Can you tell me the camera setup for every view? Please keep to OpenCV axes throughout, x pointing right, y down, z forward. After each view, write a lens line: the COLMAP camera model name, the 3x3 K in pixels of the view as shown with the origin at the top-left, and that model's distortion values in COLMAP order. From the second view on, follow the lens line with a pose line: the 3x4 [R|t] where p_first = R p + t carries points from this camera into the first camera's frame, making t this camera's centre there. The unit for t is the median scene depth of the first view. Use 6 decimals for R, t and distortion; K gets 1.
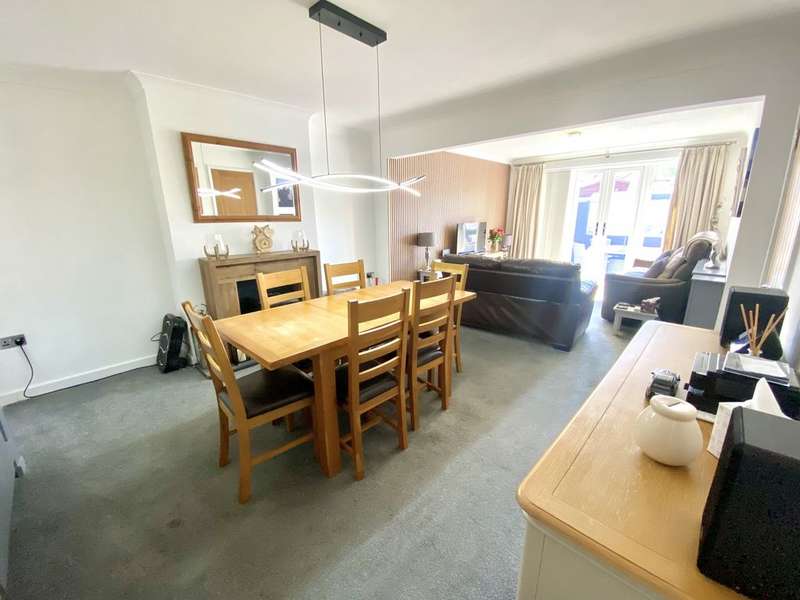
lens RADIAL K [[324.7, 0, 400.0], [0, 324.7, 300.0], [0, 0, 1]] dist [0.024066, -0.021544]
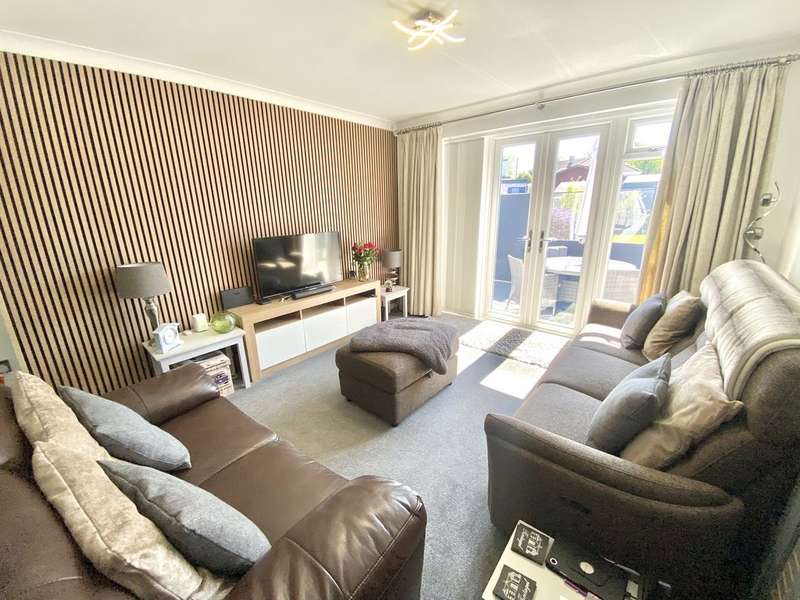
lens RADIAL K [[324.7, 0, 400.0], [0, 324.7, 300.0], [0, 0, 1]] dist [0.024066, -0.021544]
pose [[0.998653, -0.018540, 0.048464, 0.505282], [0.017762, 0.999707, 0.016444, -0.189286], [-0.048755, -0.015561, 0.998690, 0.644850]]
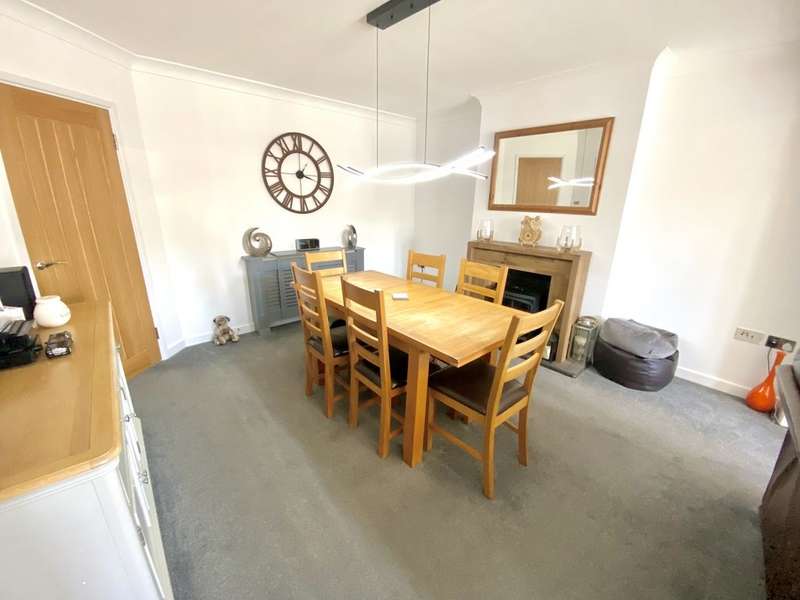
lens RADIAL K [[324.7, 0, 400.0], [0, 324.7, 300.0], [0, 0, 1]] dist [0.024066, -0.021544]
pose [[-0.079944, 0.306263, -0.948584, 0.408994], [-0.272976, 0.908524, 0.316335, -0.143858], [0.958693, 0.284230, 0.010971, 0.491340]]
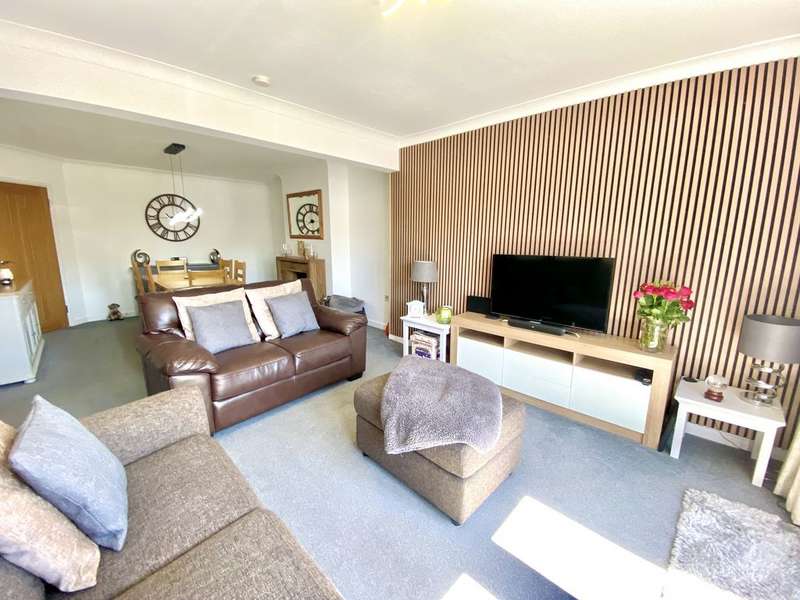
lens RADIAL K [[324.7, 0, 400.0], [0, 324.7, 300.0], [0, 0, 1]] dist [0.024066, -0.021544]
pose [[-0.023493, 0.191059, -0.981297, 0.881943], [-0.267211, 0.944657, 0.190322, -0.280295], [0.963352, 0.266685, 0.028860, 1.078583]]
